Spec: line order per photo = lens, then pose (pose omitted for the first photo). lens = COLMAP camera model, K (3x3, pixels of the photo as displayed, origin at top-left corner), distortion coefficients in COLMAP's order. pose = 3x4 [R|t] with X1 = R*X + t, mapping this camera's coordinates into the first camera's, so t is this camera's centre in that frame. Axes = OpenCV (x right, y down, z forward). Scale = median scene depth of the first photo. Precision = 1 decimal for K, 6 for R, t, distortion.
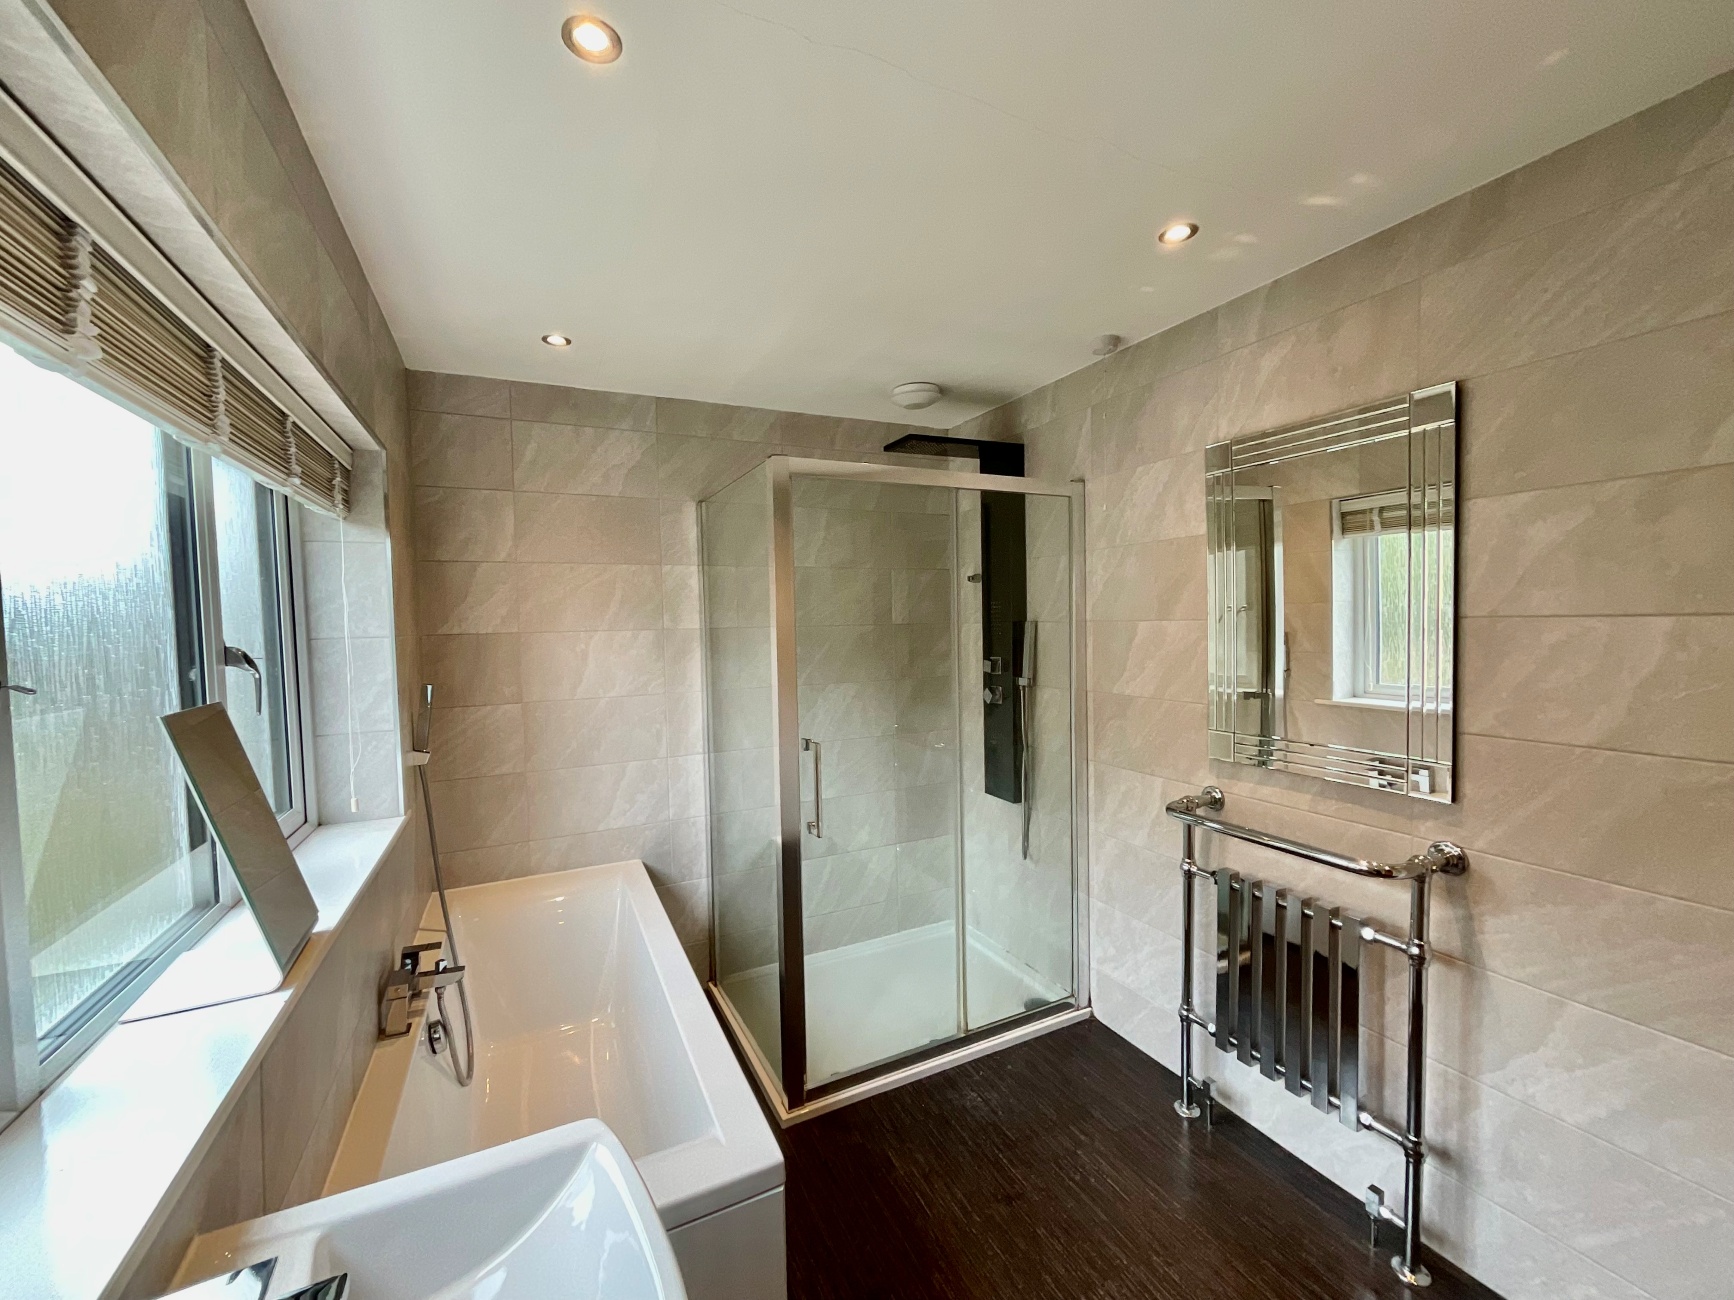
lens RADIAL K [[704.1, 0, 863.7], [0, 704.1, 650.4], [0, 0, 1]] dist [0.001033, -0.000236]
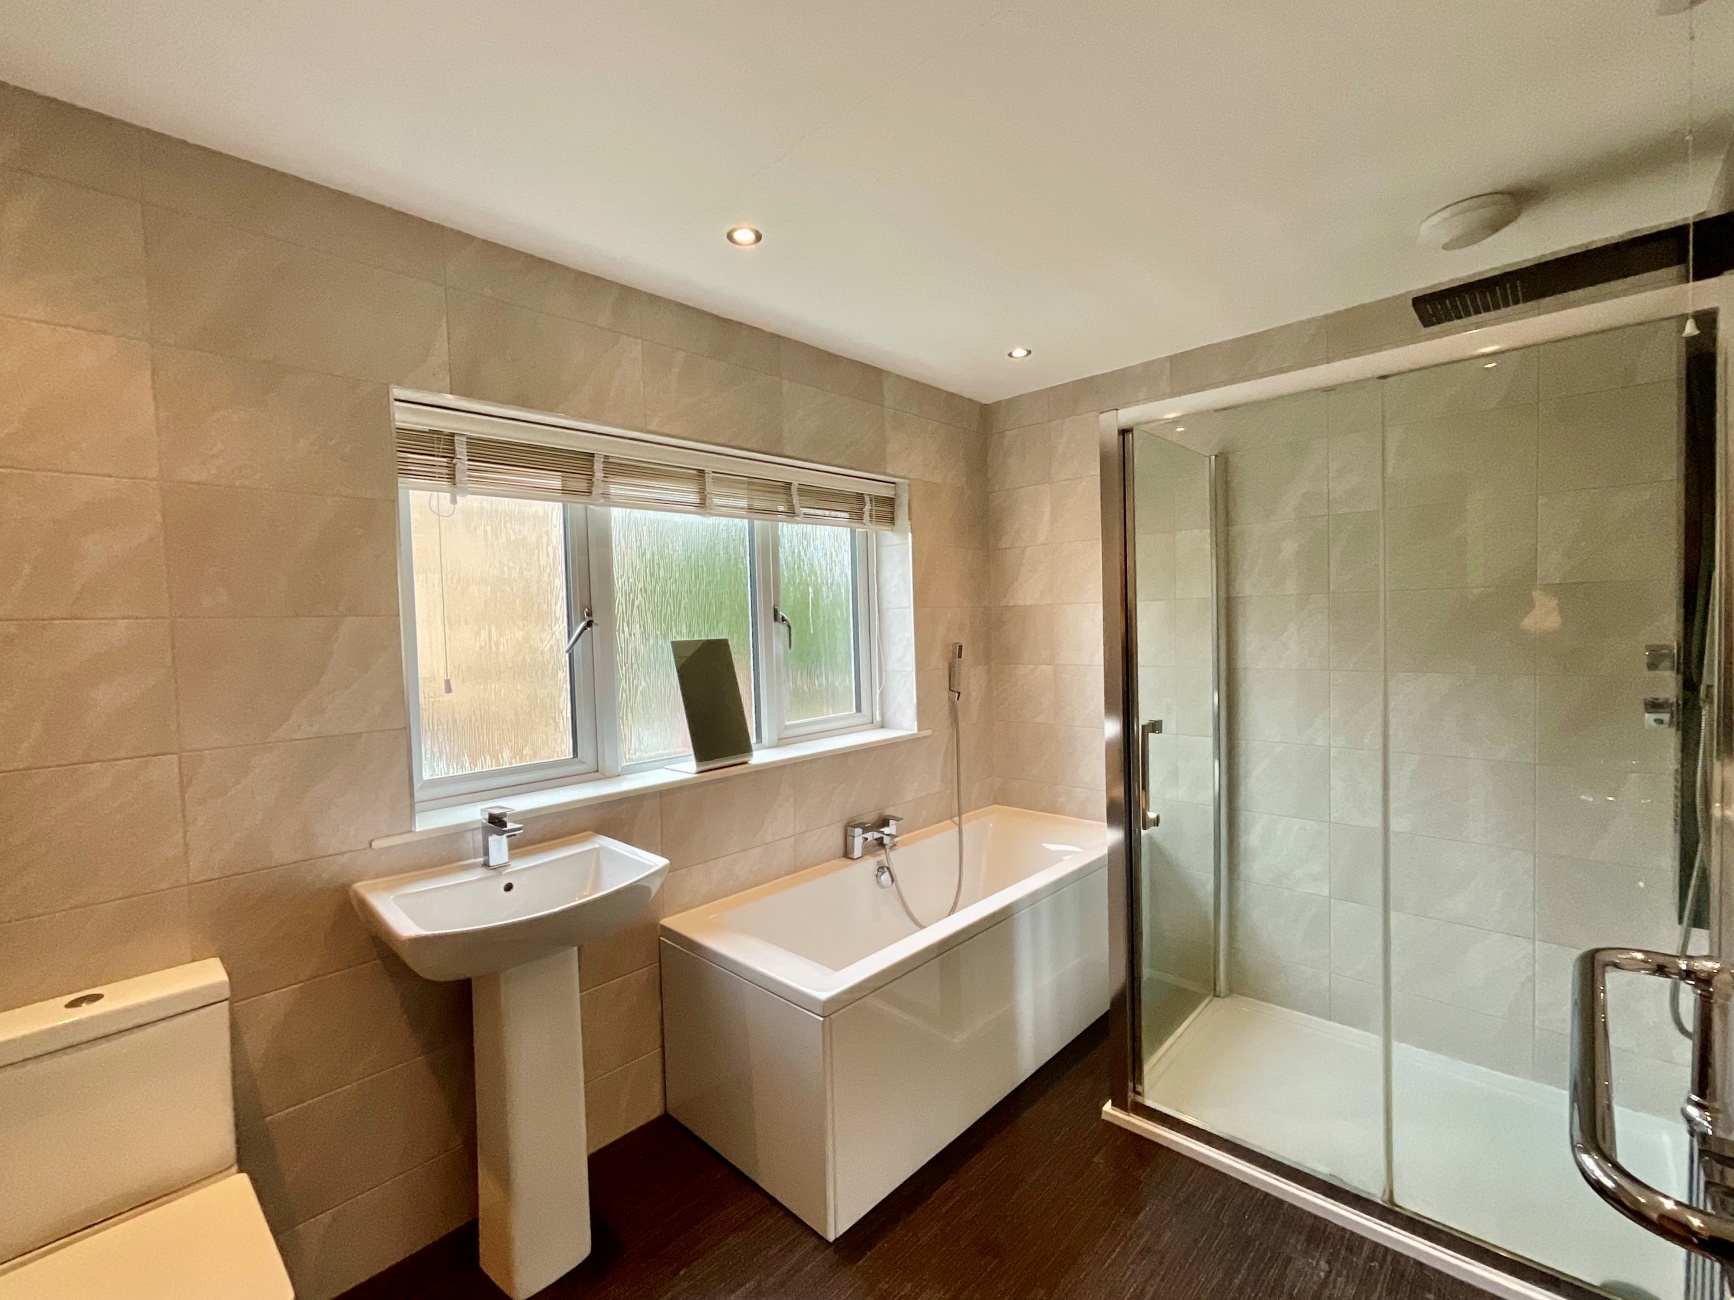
lens RADIAL K [[757.7, 0, 867.0], [0, 757.7, 650.0], [0, 0, 1]] dist [0.016887, -0.000053]
pose [[0.358993, 0.046899, -0.932161, 0.581260], [-0.018798, 0.998897, 0.043018, 0.002668], [0.933151, 0.002080, 0.359479, 0.268240]]
